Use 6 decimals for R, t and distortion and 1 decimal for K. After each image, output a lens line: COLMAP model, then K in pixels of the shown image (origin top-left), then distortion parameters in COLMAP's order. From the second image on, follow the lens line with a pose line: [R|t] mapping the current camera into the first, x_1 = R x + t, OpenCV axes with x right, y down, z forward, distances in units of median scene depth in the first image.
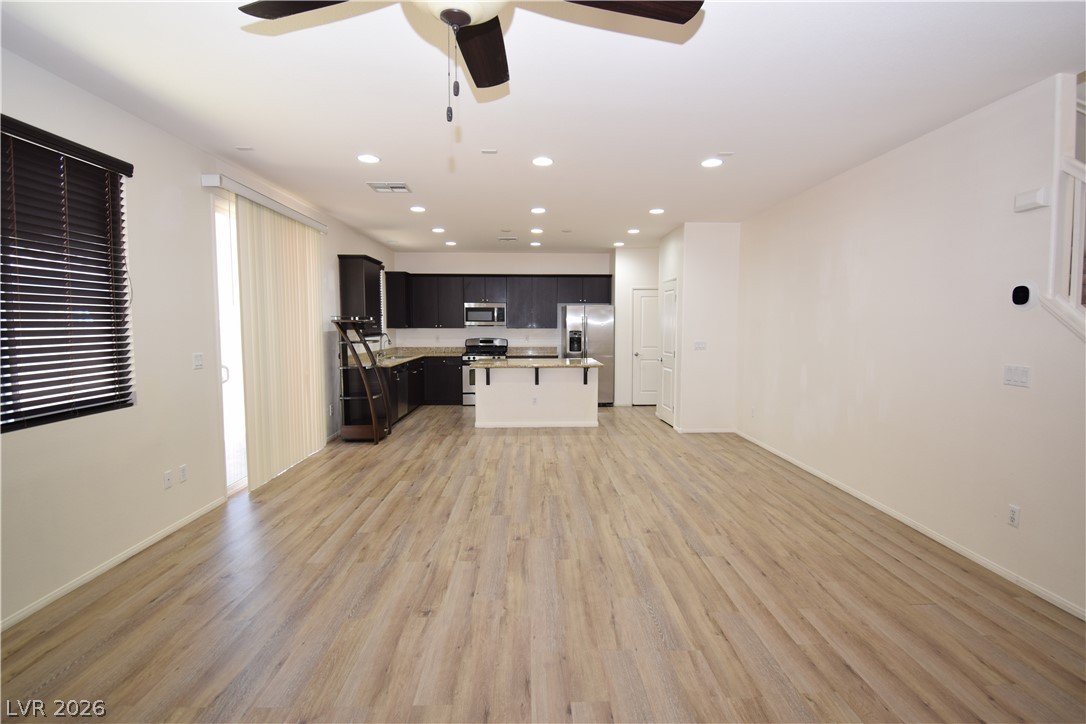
lens RADIAL K [[535.1, 0, 543.0], [0, 535.1, 362.0], [0, 0, 1]] dist [0.002460, 0.000077]
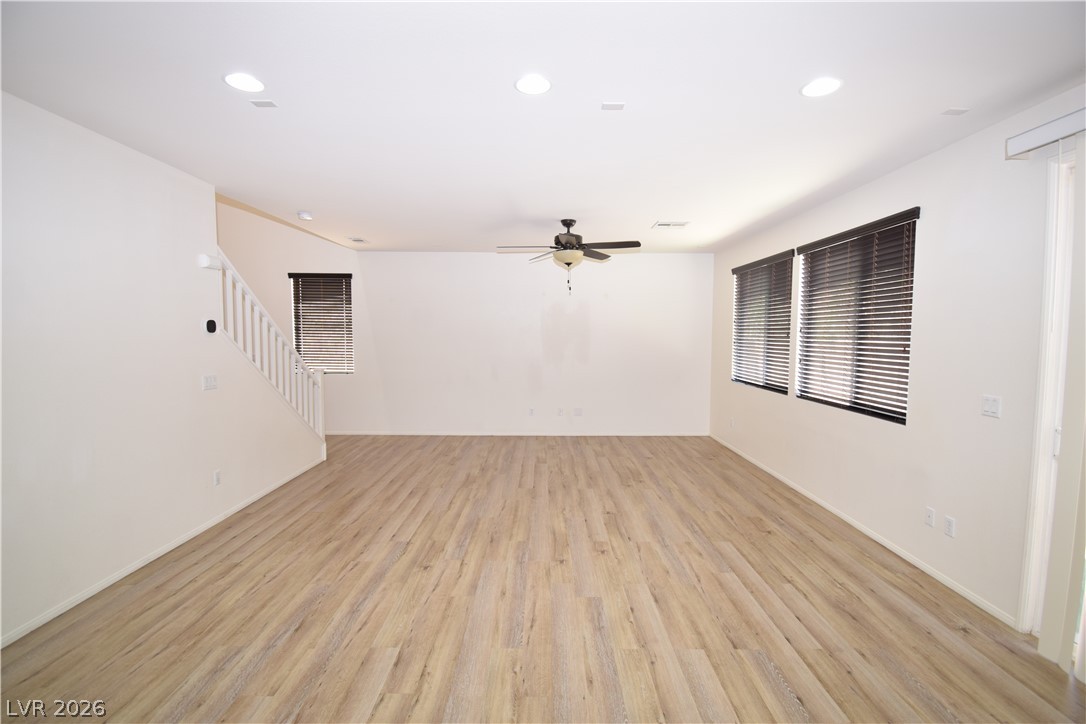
lens RADIAL K [[483.9, 0, 543.0], [0, 483.9, 362.0], [0, 0, 1]] dist [-0.001105, -0.000301]
pose [[-0.999613, -0.007018, 0.026924, -0.033921], [-0.003399, 0.991220, 0.132179, -0.172674], [-0.027615, 0.132036, -0.990860, 1.922568]]
